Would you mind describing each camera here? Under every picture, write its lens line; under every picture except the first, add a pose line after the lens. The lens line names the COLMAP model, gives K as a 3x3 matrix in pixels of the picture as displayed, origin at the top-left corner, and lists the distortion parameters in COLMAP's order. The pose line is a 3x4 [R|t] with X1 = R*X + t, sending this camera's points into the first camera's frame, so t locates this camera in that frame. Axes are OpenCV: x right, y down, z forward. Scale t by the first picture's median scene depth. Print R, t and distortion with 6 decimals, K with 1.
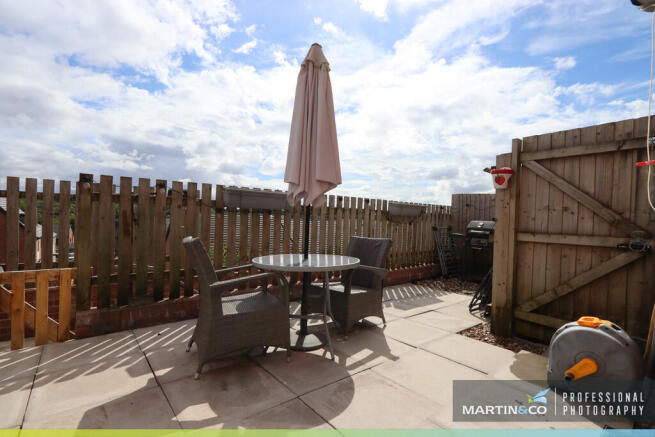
lens RADIAL K [[302.0, 0, 327.0], [0, 302.0, 219.3], [0, 0, 1]] dist [-0.014847, 0.000028]
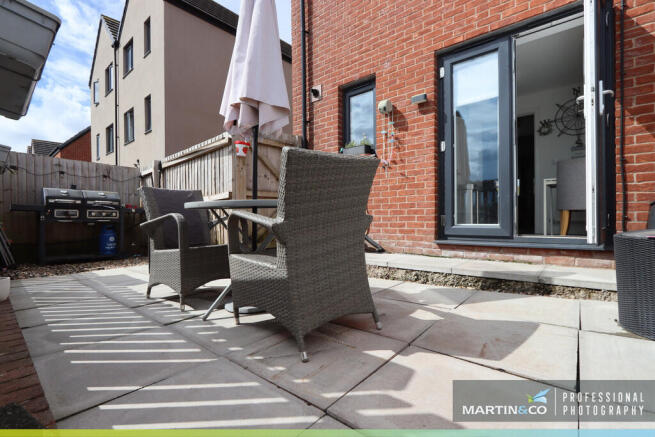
lens RADIAL K [[302.0, 0, 326.5], [0, 302.0, 218.6], [0, 0, 1]] dist [-0.014847, 0.000028]
pose [[-0.178004, -0.029927, 0.983575, -1.170264], [0.011785, 0.999401, 0.032541, 0.196509], [-0.983959, 0.017383, -0.177544, 1.241991]]
